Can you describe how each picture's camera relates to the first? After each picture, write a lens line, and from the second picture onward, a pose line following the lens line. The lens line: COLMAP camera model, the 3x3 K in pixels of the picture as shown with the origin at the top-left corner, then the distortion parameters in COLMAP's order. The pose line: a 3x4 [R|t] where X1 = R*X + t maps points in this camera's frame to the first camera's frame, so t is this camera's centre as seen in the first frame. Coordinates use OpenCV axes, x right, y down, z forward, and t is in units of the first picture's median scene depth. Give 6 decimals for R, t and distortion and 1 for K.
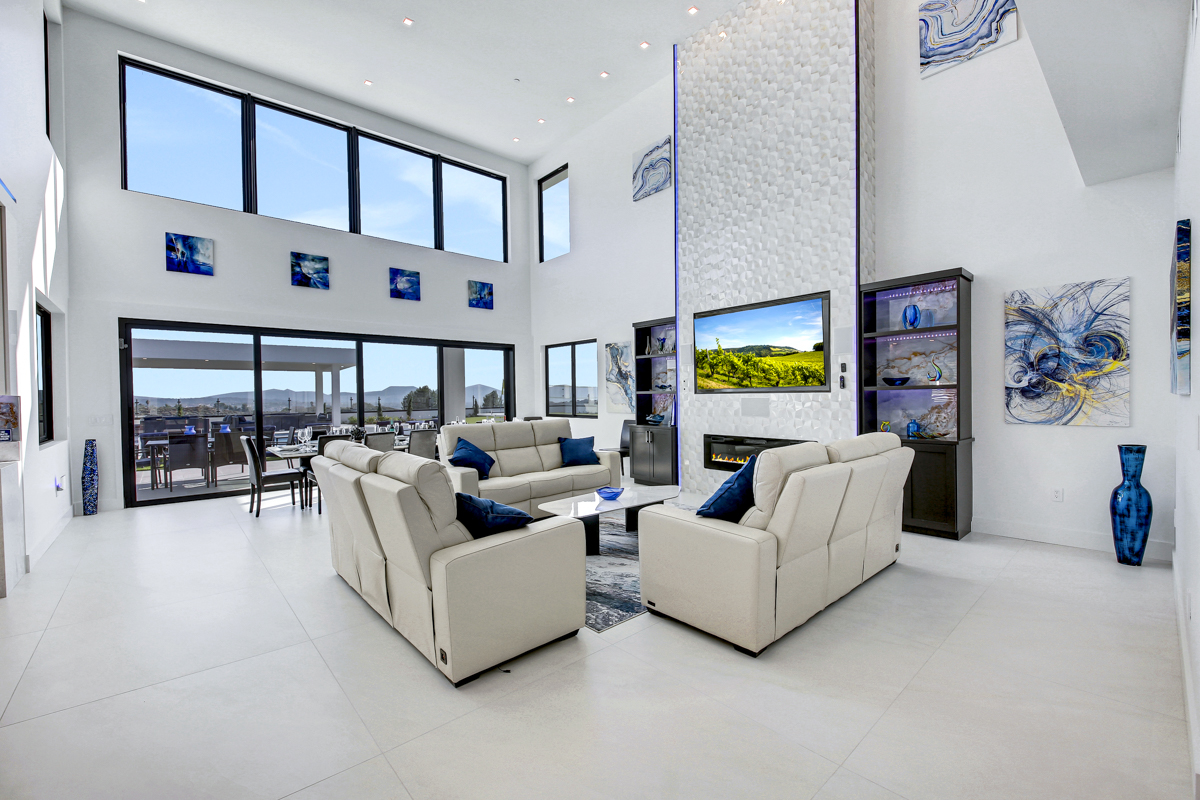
lens RADIAL K [[486.2, 0, 591.5], [0, 486.2, 404.4], [0, 0, 1]] dist [-0.005261, -0.013694]
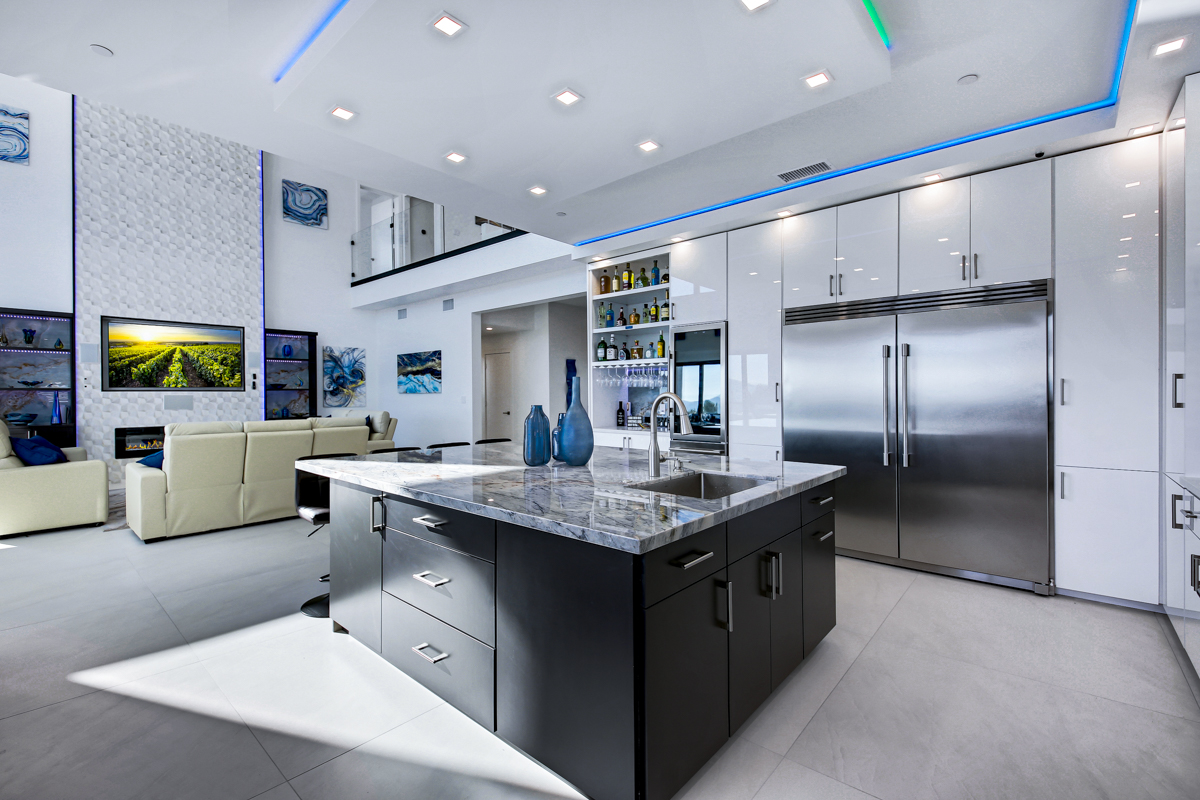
lens RADIAL K [[520.6, 0, 607.1], [0, 520.6, 400.4], [0, 0, 1]] dist [-0.016803, -0.004111]
pose [[-0.151064, 0.000061, 0.988524, -1.122145], [0.021363, 0.999767, 0.003203, 0.019207], [-0.988293, 0.021601, -0.151030, 0.078307]]
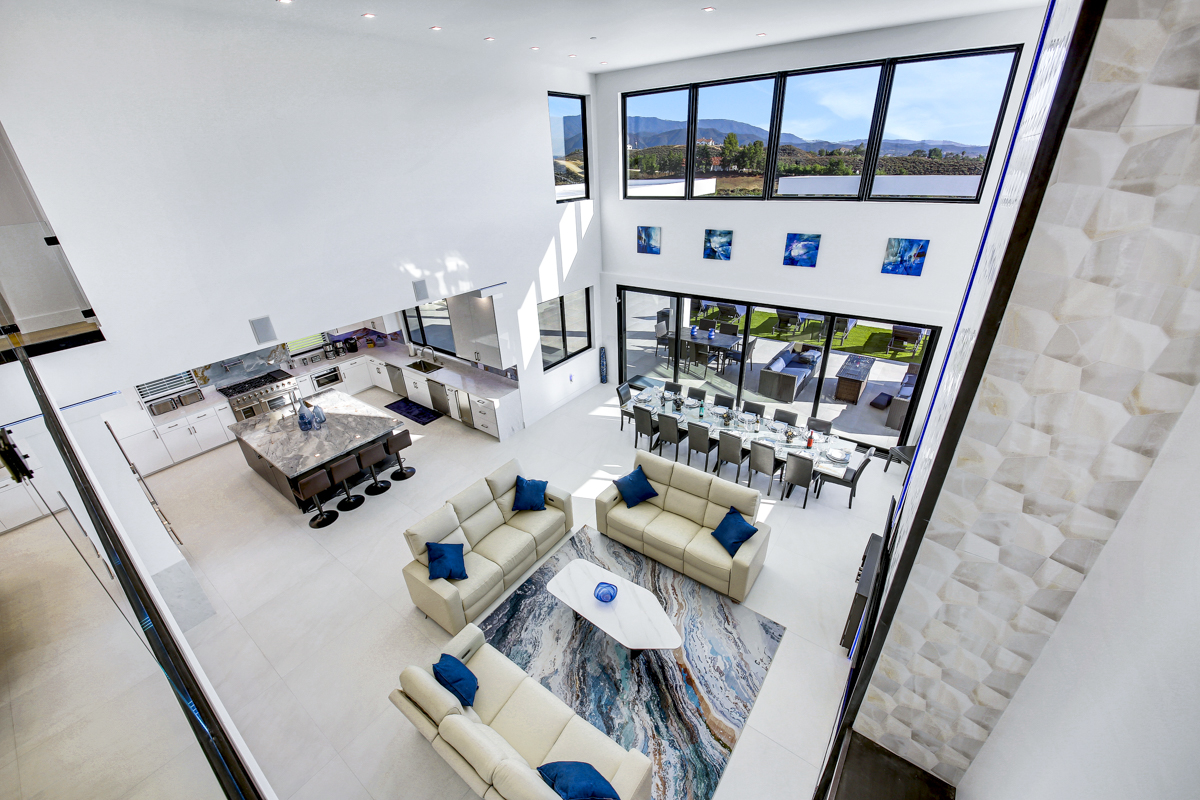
lens RADIAL K [[459.8, 0, 602.3], [0, 459.8, 390.1], [0, 0, 1]] dist [-0.011039, -0.000762]
pose [[0.213002, 0.428955, -0.877854, 0.591882], [0.025928, 0.895675, 0.443953, -0.565694], [0.976708, -0.117324, 0.179658, 0.600359]]
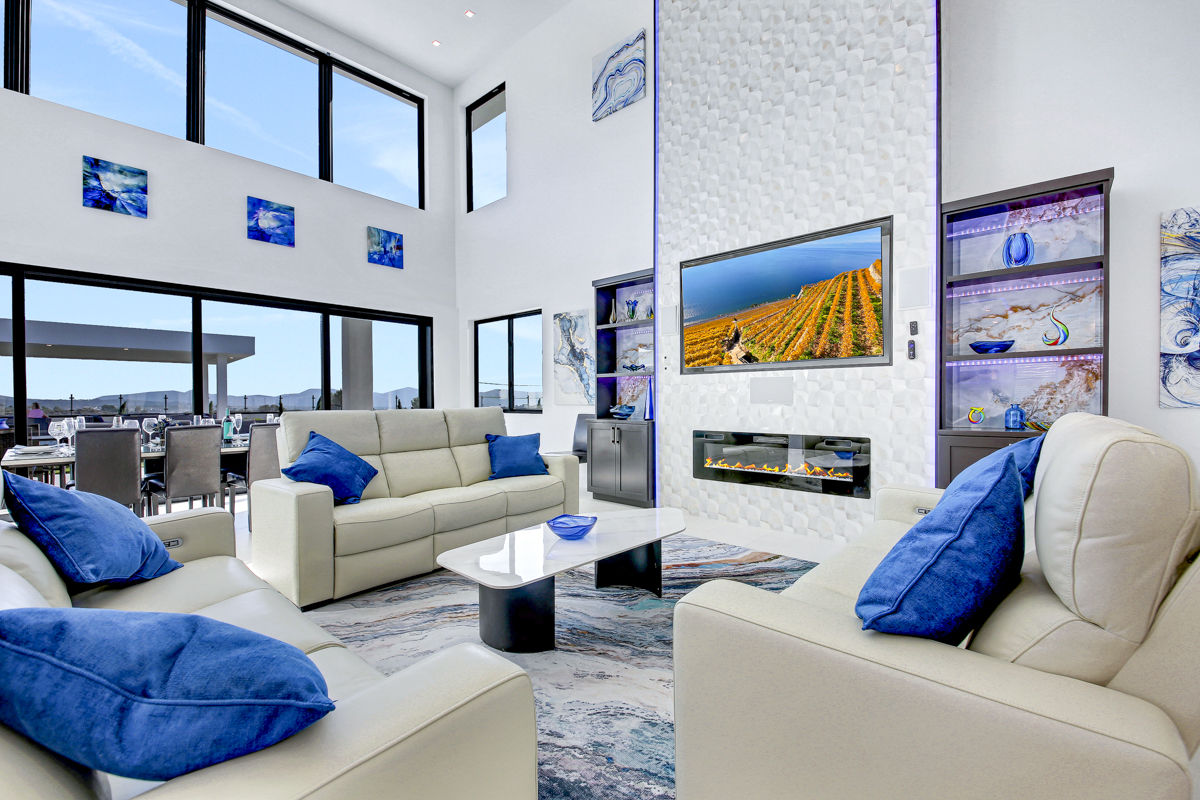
lens RADIAL K [[498.7, 0, 595.9], [0, 498.7, 412.0], [0, 0, 1]] dist [0.003512, -0.008764]
pose [[0.991676, 0.005876, 0.128628, -0.007016], [-0.006609, 0.999964, 0.005272, 0.032429], [-0.128592, -0.006078, 0.991679, 0.299259]]
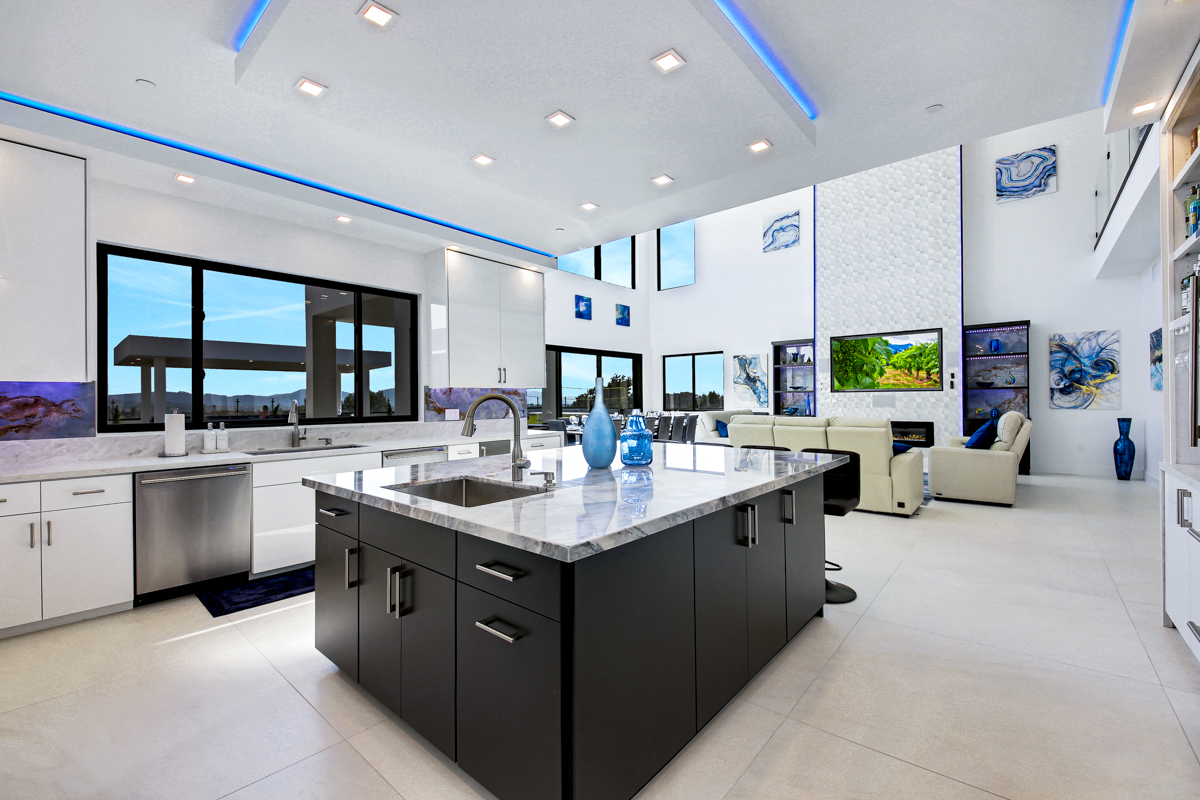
lens RADIAL K [[486.2, 0, 584.5], [0, 486.2, 402.0], [0, 0, 1]] dist [-0.005261, -0.013694]
pose [[0.993266, 0.001865, 0.115839, -0.732338], [-0.000472, 0.999927, -0.012054, 0.026155], [-0.115853, 0.011918, 0.993195, -0.381040]]
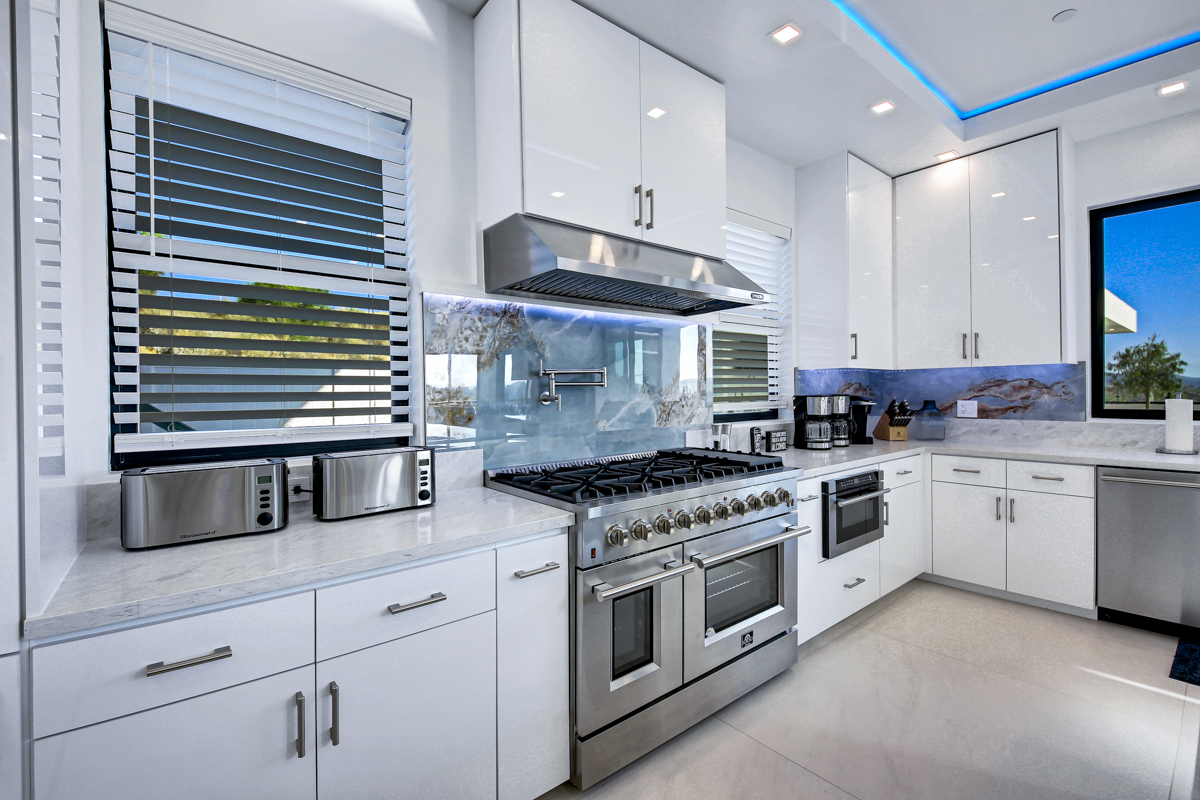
lens RADIAL K [[544.9, 0, 605.1], [0, 544.9, 392.5], [0, 0, 1]] dist [-0.012396, 0.000094]
pose [[-0.053295, 0.015832, -0.998453, -0.633453], [-0.002164, 0.999870, 0.015970, 0.021201], [0.998576, 0.003011, -0.053254, -0.255545]]
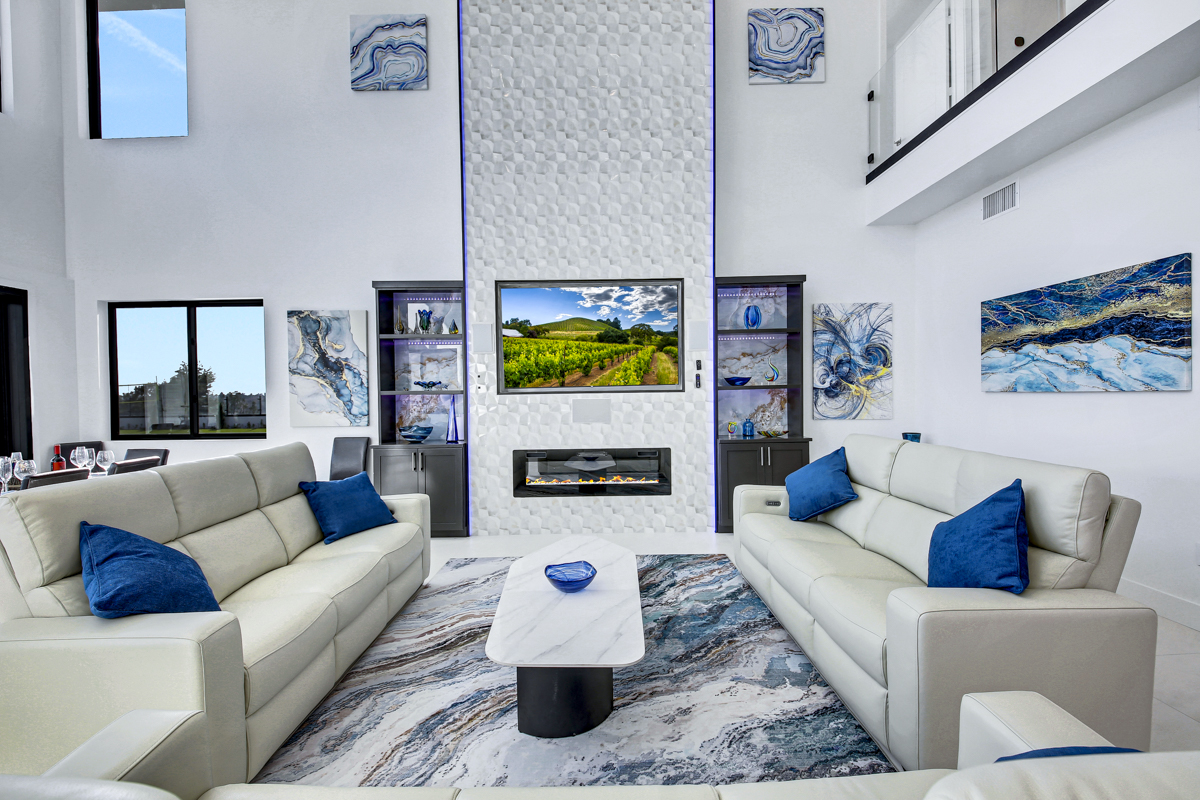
lens RADIAL K [[498.7, 0, 600.5], [0, 498.7, 402.2], [0, 0, 1]] dist [0.003512, -0.008764]
pose [[0.651725, -0.012027, 0.758360, -0.254949], [0.019403, 0.999811, -0.000818, -0.007498], [-0.758208, 0.015248, 0.651835, 0.435217]]
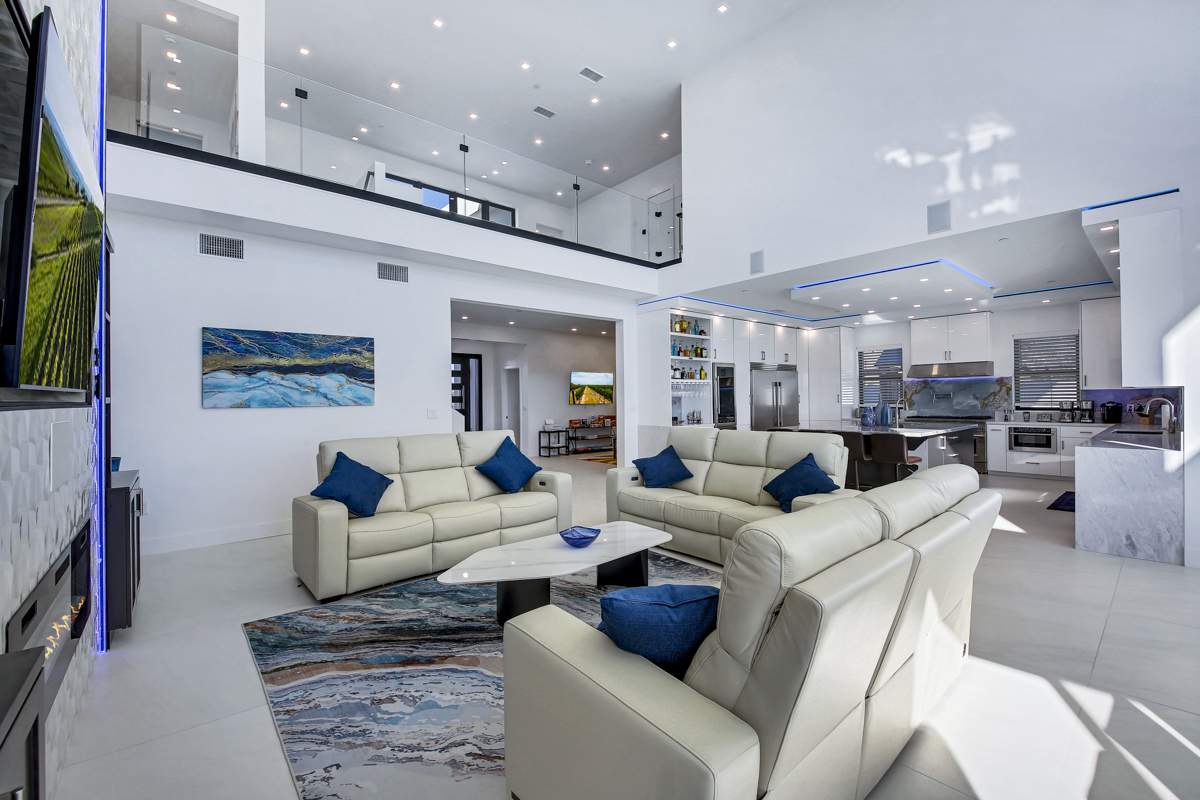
lens RADIAL K [[498.7, 0, 596.9], [0, 498.7, 395.7], [0, 0, 1]] dist [0.003512, -0.008764]
pose [[-0.999638, 0.024956, 0.010013, -0.000746], [0.025047, 0.999645, 0.009111, -0.022635], [-0.009783, 0.009359, -0.999908, 1.234567]]
